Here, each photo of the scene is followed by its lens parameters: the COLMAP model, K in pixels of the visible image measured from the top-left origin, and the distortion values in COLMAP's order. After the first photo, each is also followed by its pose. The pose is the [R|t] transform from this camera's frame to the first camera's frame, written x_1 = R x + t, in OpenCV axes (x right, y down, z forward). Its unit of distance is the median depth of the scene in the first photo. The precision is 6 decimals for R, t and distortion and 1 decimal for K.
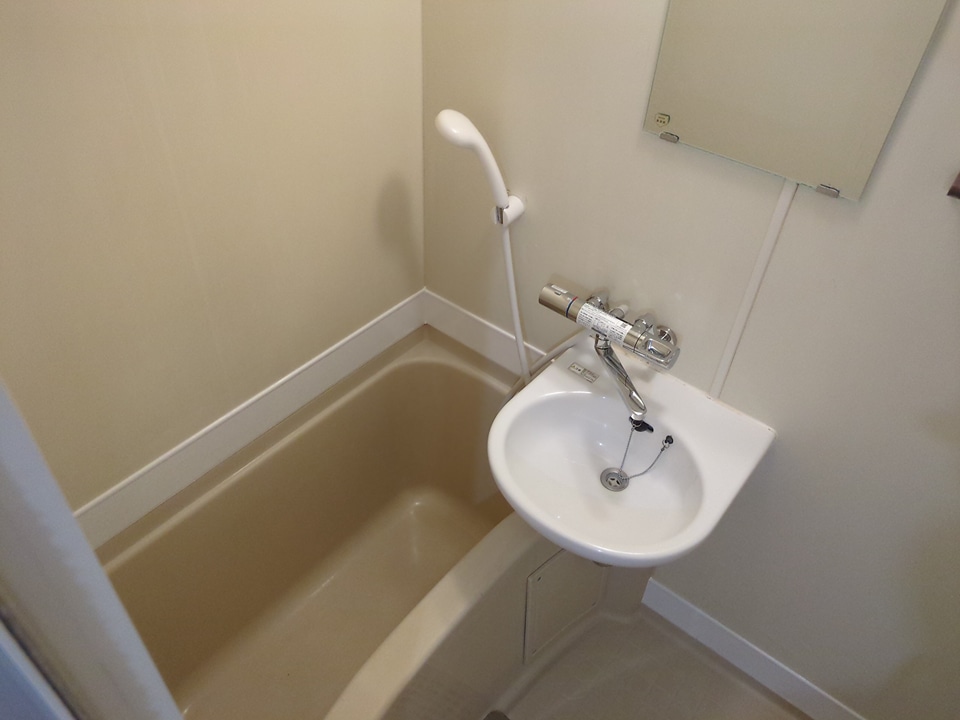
lens RADIAL K [[711.6, 0, 483.0], [0, 711.6, 365.9], [0, 0, 1]] dist [0.005388, -0.011870]
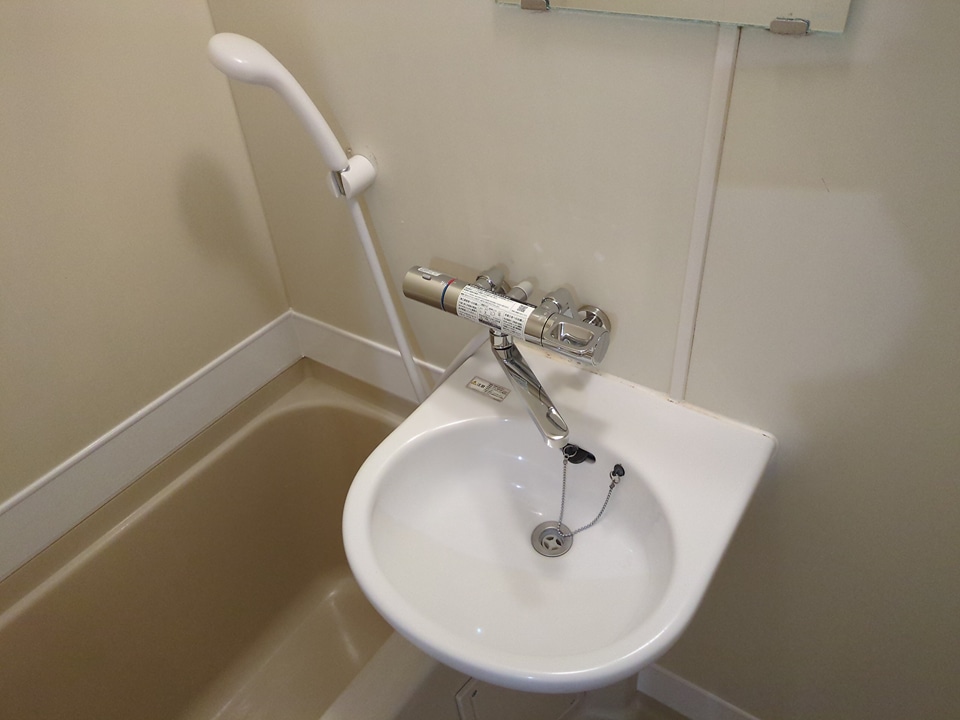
lens RADIAL K [[711.6, 0, 486.2], [0, 711.6, 356.5], [0, 0, 1]] dist [0.005388, -0.011870]
pose [[0.991112, -0.132399, 0.012919, 0.137505], [0.132982, 0.988630, -0.070183, 0.027209], [-0.003480, 0.071277, 0.997451, 0.312354]]
